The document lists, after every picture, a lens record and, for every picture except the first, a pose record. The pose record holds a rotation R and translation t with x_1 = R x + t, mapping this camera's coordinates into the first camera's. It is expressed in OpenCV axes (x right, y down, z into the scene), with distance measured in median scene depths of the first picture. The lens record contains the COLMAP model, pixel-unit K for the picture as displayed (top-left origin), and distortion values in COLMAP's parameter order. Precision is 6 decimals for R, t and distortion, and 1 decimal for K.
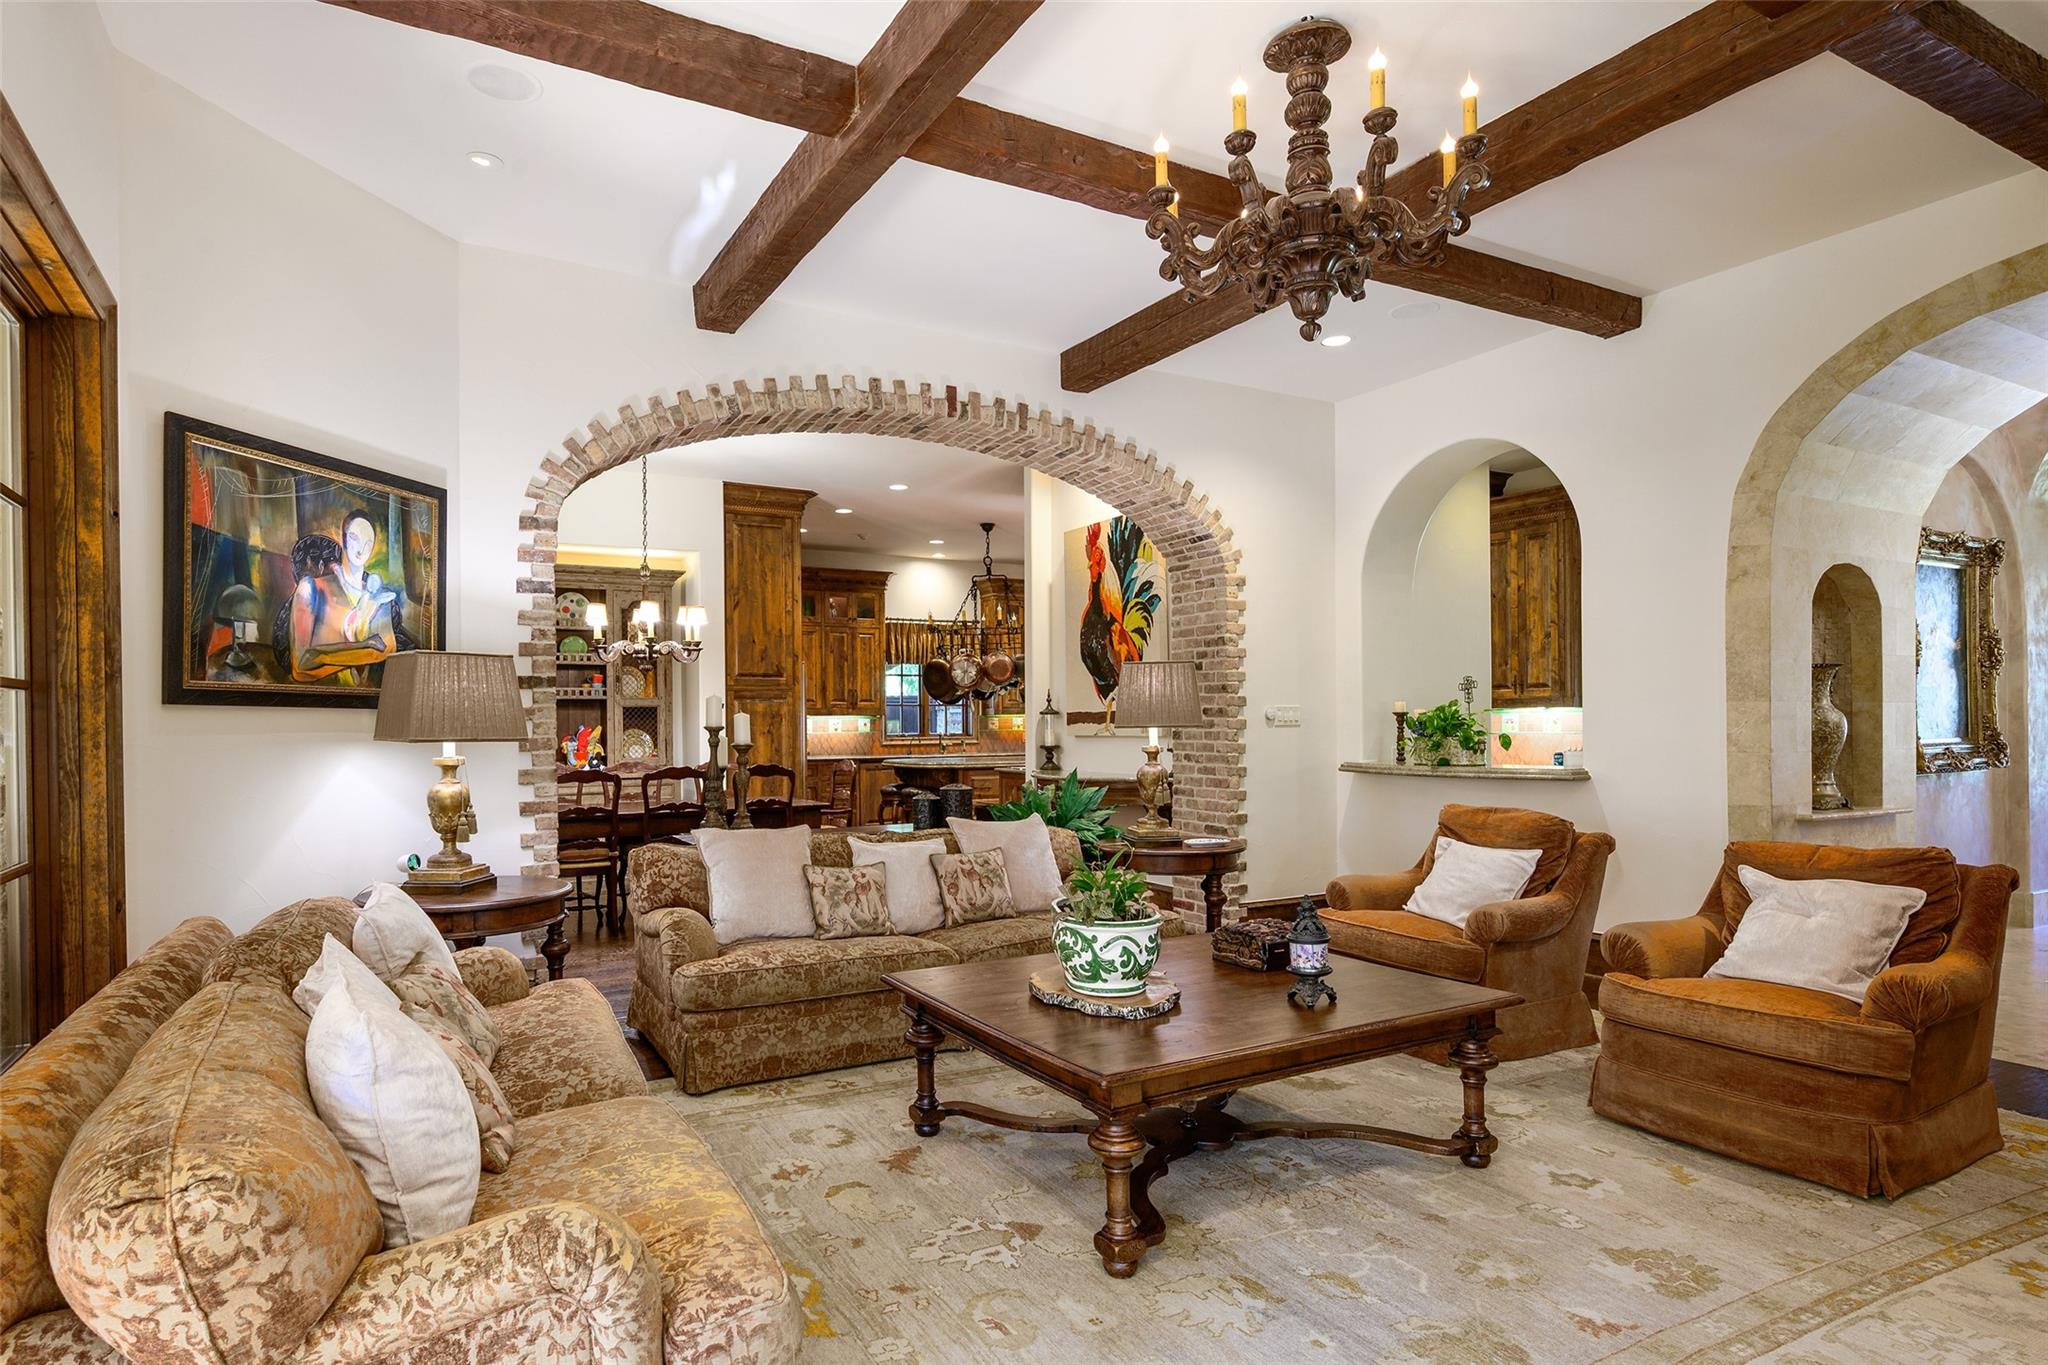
lens RADIAL K [[1096.6, 0, 943.1], [0, 1096.6, 721.9], [0, 0, 1]] dist [-0.002199, 0.000094]
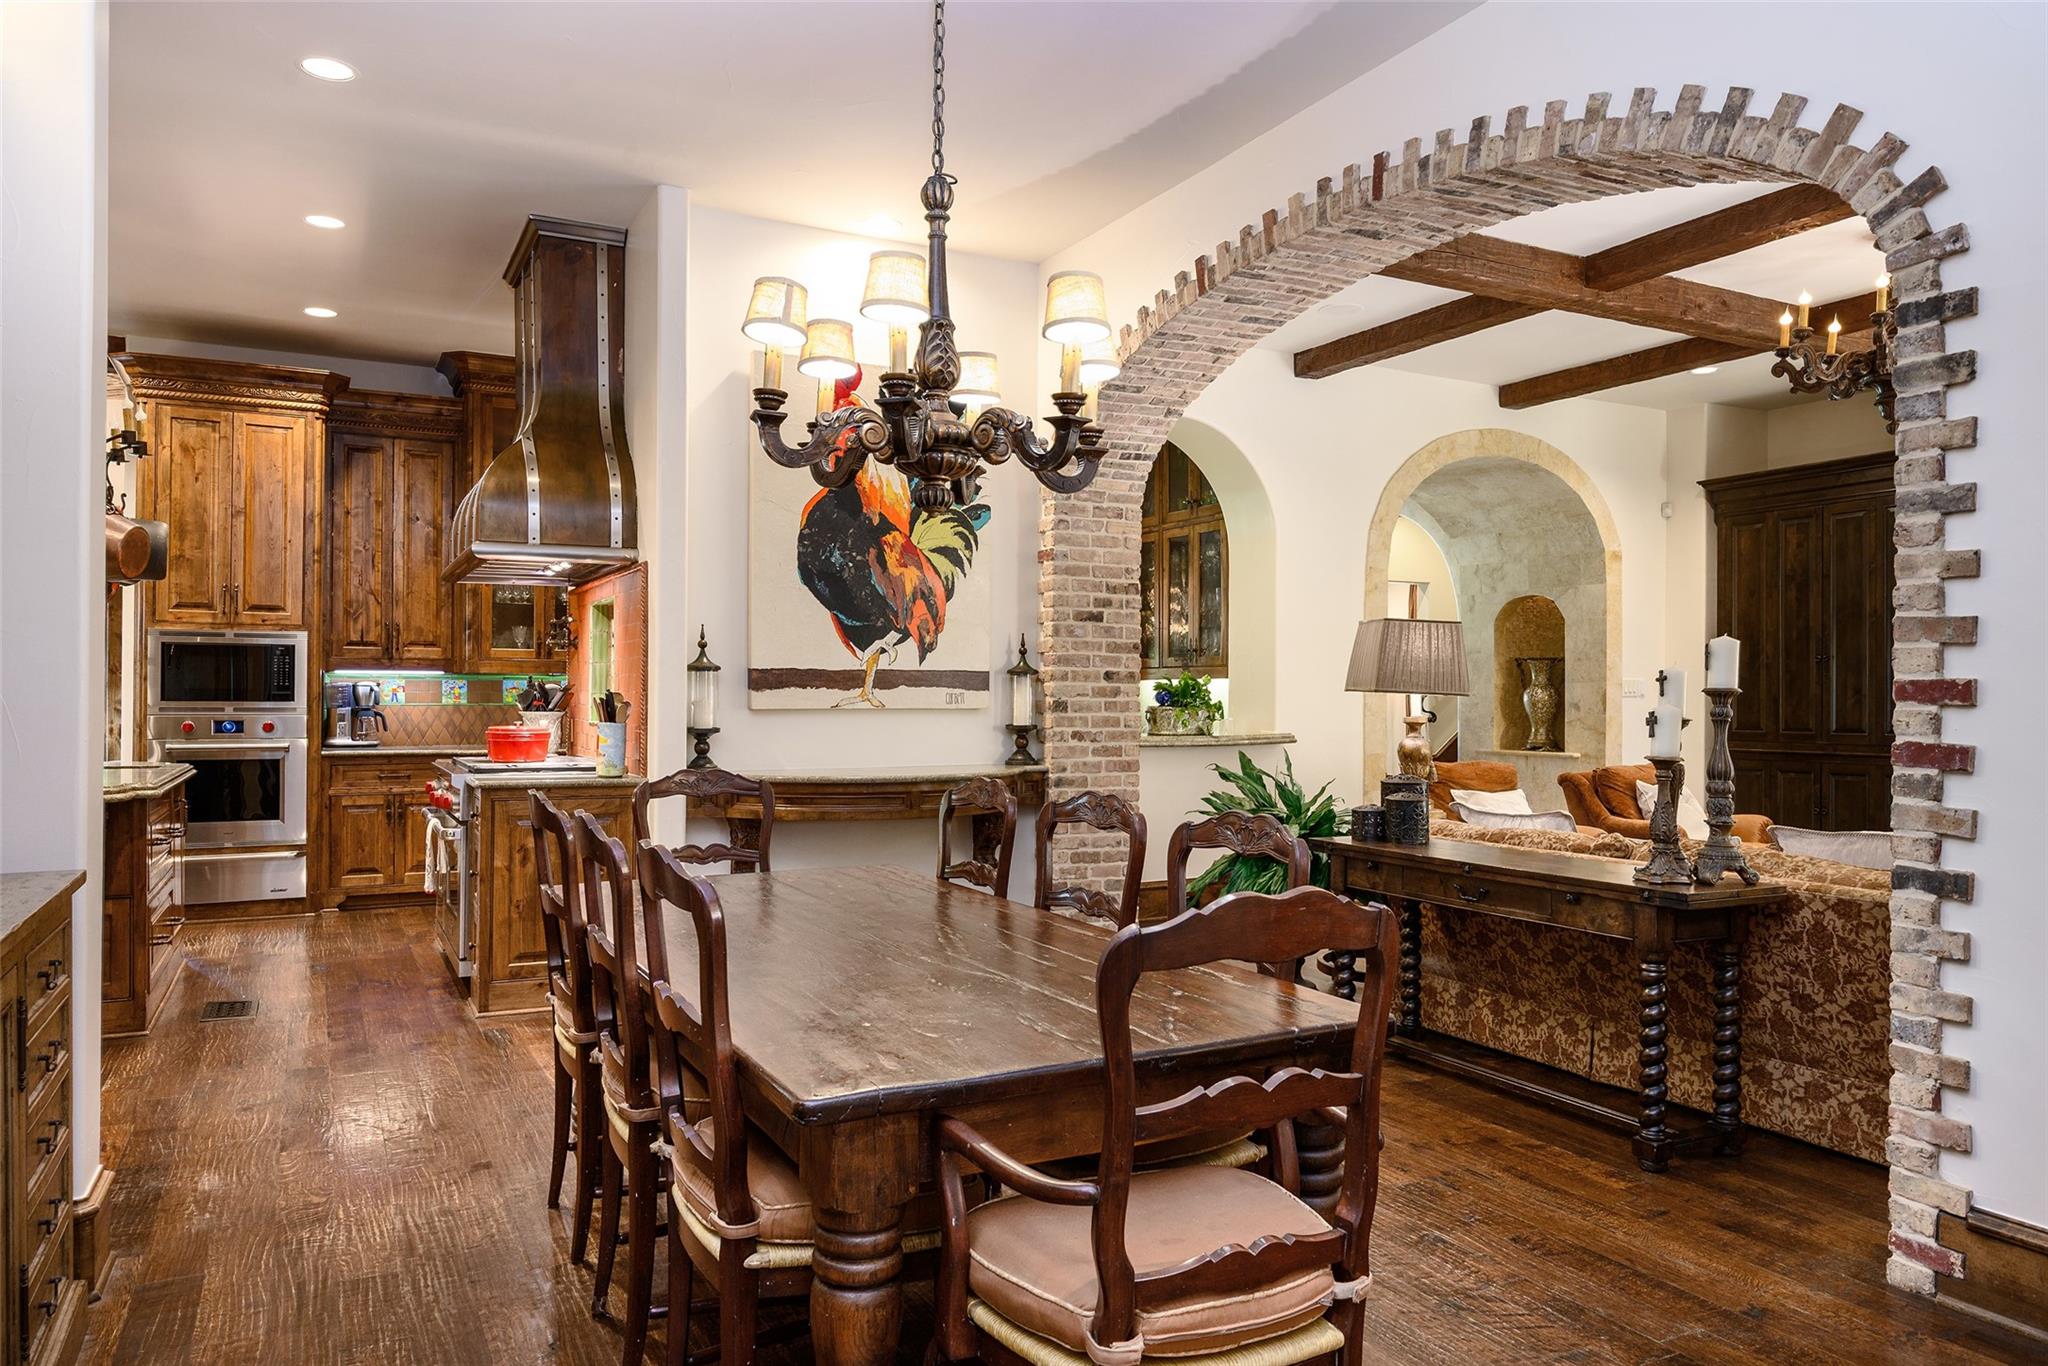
lens RADIAL K [[1338.2, 0, 1019.8], [0, 1338.2, 695.0], [0, 0, 1]] dist [0.005704, 0.000624]
pose [[0.001581, 0.007305, 0.999972, -0.811775], [-0.005840, 0.999956, -0.007296, 0.013145], [-0.999982, -0.005829, 0.001624, 1.206434]]
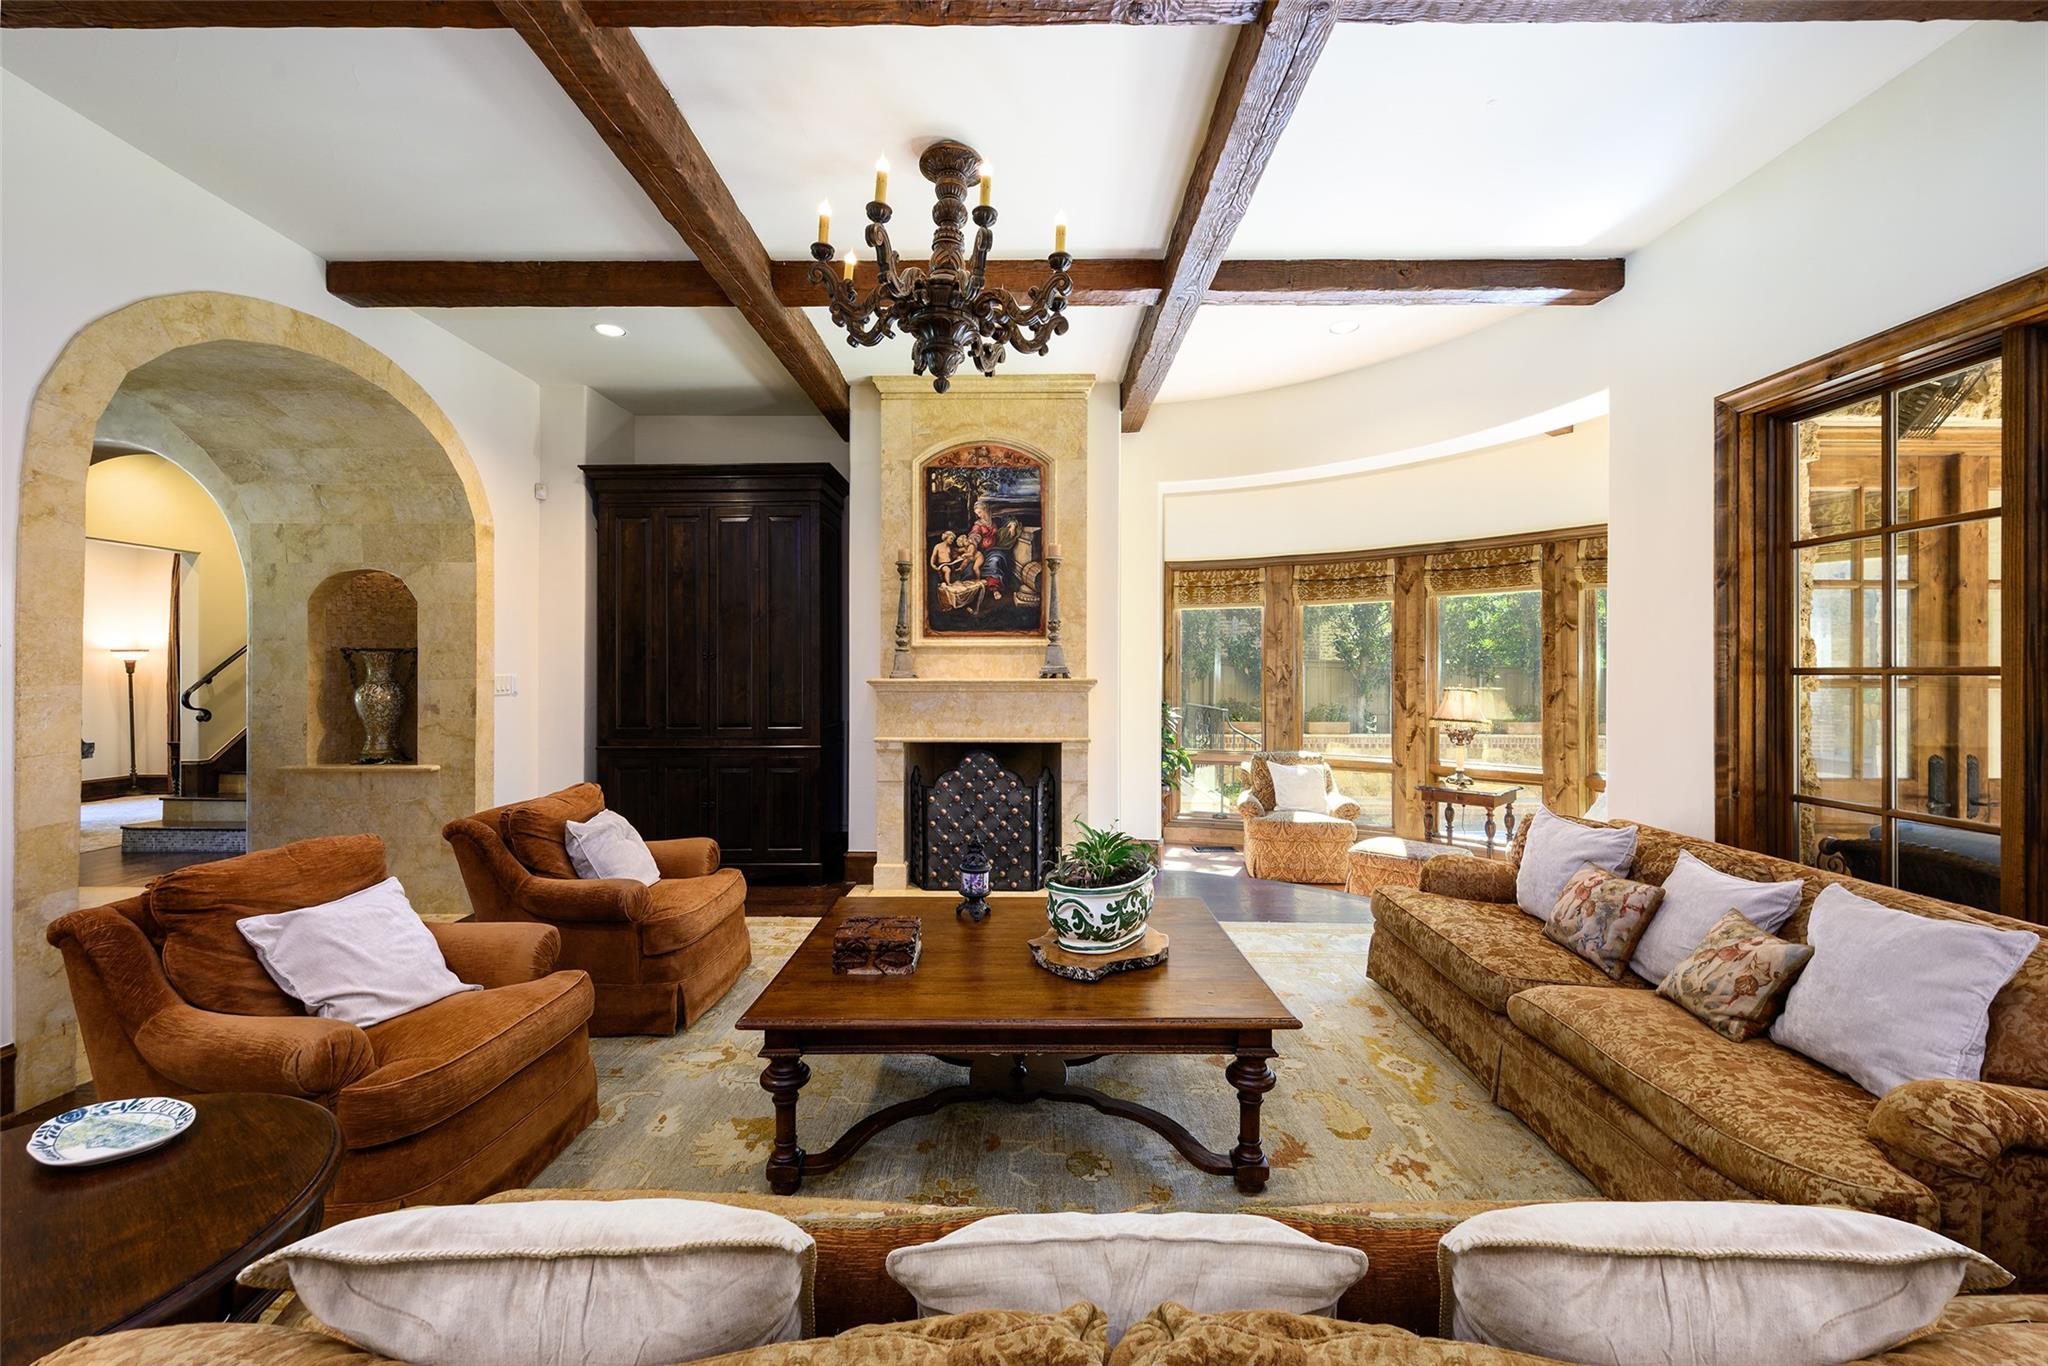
lens RADIAL K [[812.6, 0, 1016.2], [0, 812.6, 665.0], [0, 0, 1]] dist [-0.002017, -0.000526]
pose [[-0.880902, 0.012026, 0.473145, -0.109439], [0.006057, 0.999882, -0.014138, -0.016104], [-0.473259, -0.009588, -0.880871, 0.982284]]
